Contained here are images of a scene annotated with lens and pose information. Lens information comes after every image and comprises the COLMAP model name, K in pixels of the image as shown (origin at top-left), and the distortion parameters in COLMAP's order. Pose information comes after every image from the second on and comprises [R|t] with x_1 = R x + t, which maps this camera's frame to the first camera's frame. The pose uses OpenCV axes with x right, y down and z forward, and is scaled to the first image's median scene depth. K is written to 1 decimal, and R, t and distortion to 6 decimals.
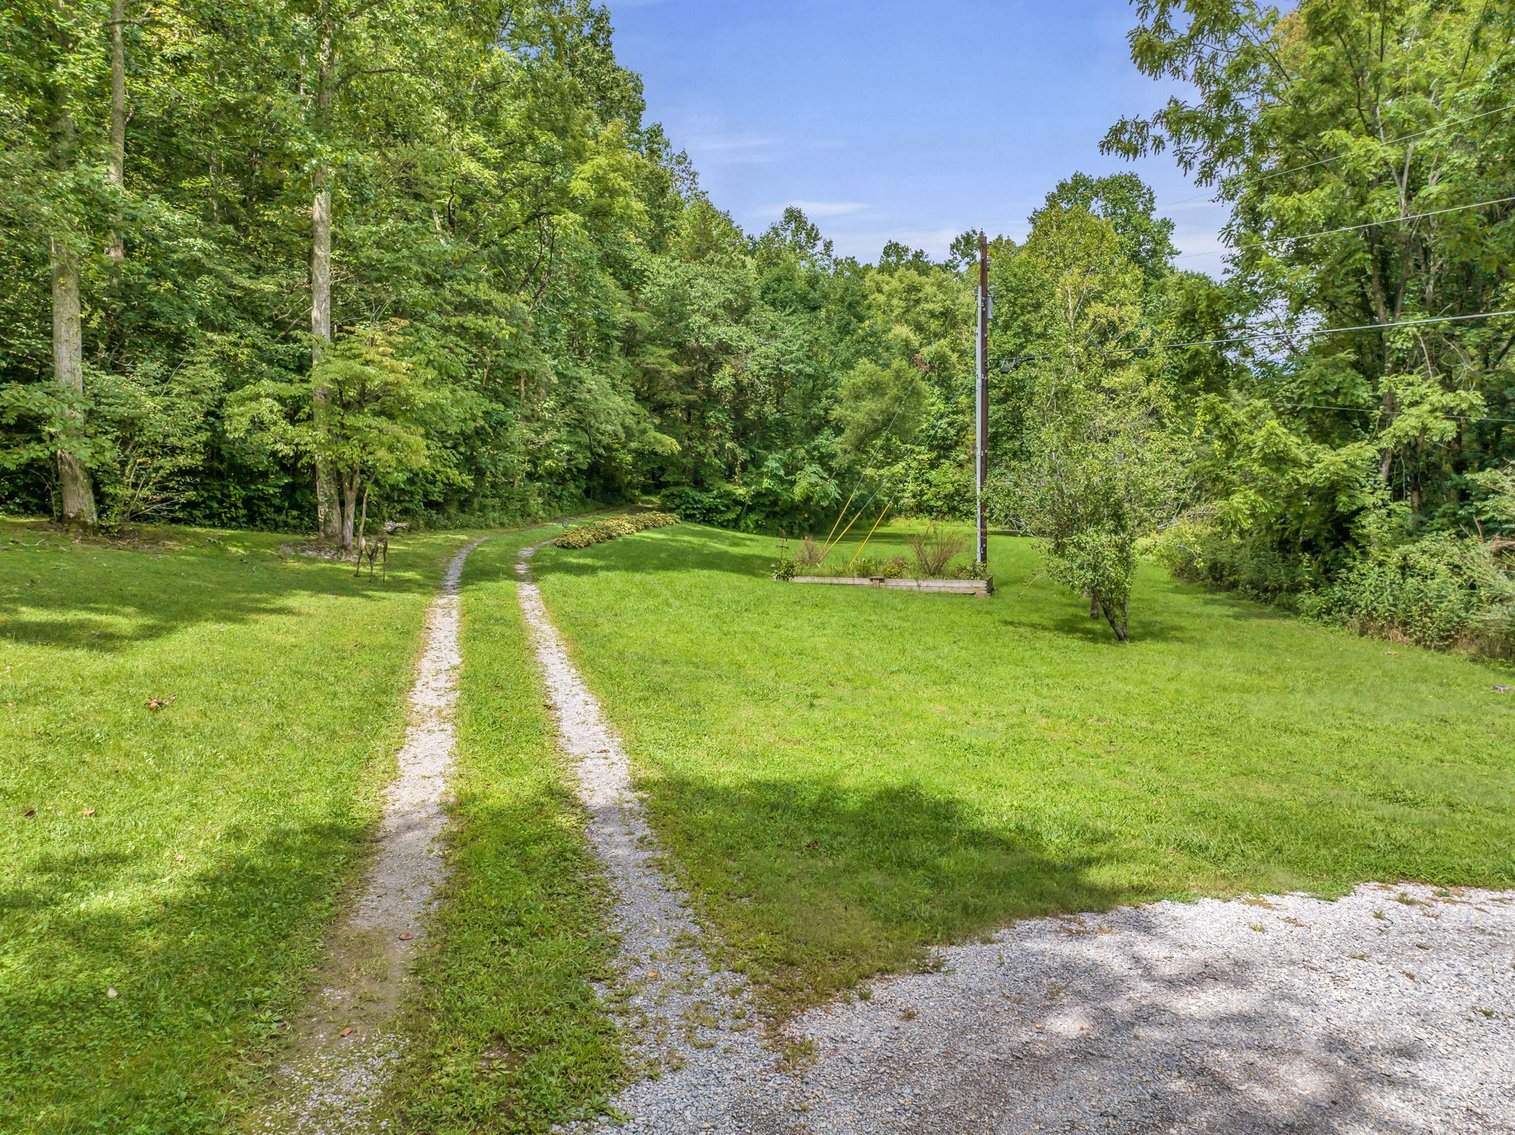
lens RADIAL K [[1060.9, 0, 755.3], [0, 1060.9, 575.2], [0, 0, 1]] dist [-0.032911, -0.008281]
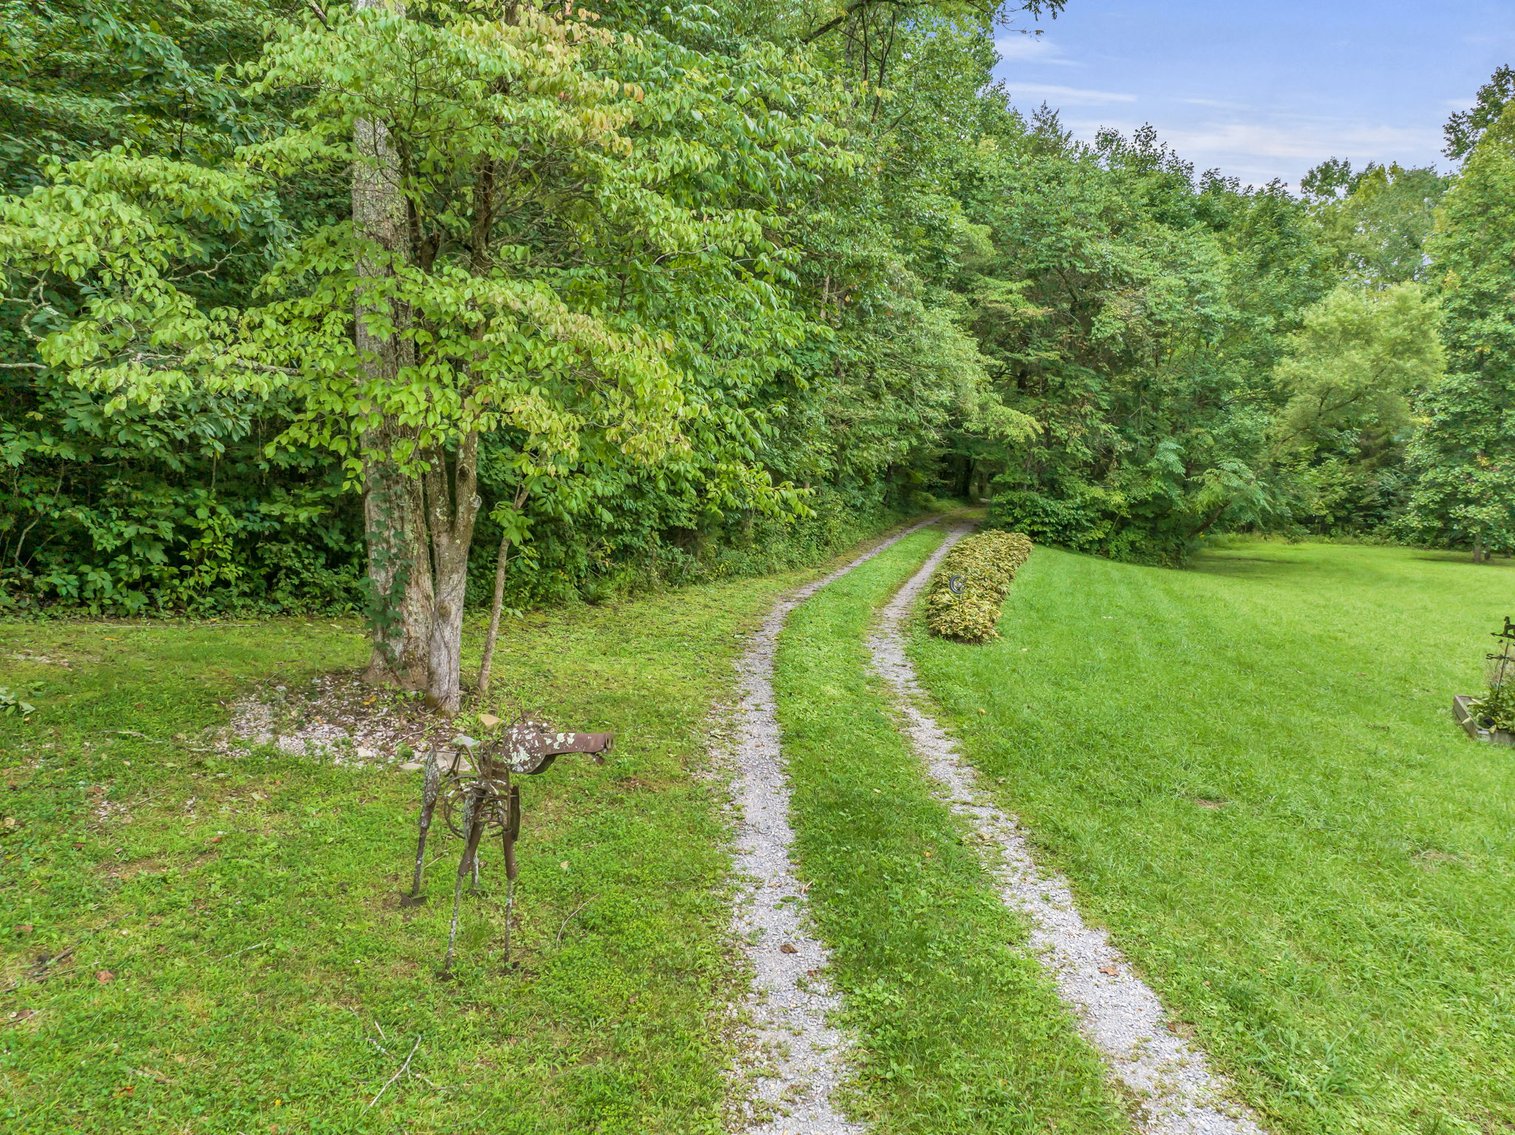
lens RADIAL K [[1060.9, 0, 757.1], [0, 1060.9, 568.5], [0, 0, 1]] dist [-0.032911, -0.008281]
pose [[0.979454, 0.018535, -0.200814, -0.107609], [-0.018923, 0.999821, -0.000013, -0.033549], [0.200777, 0.003812, 0.979629, 0.332602]]
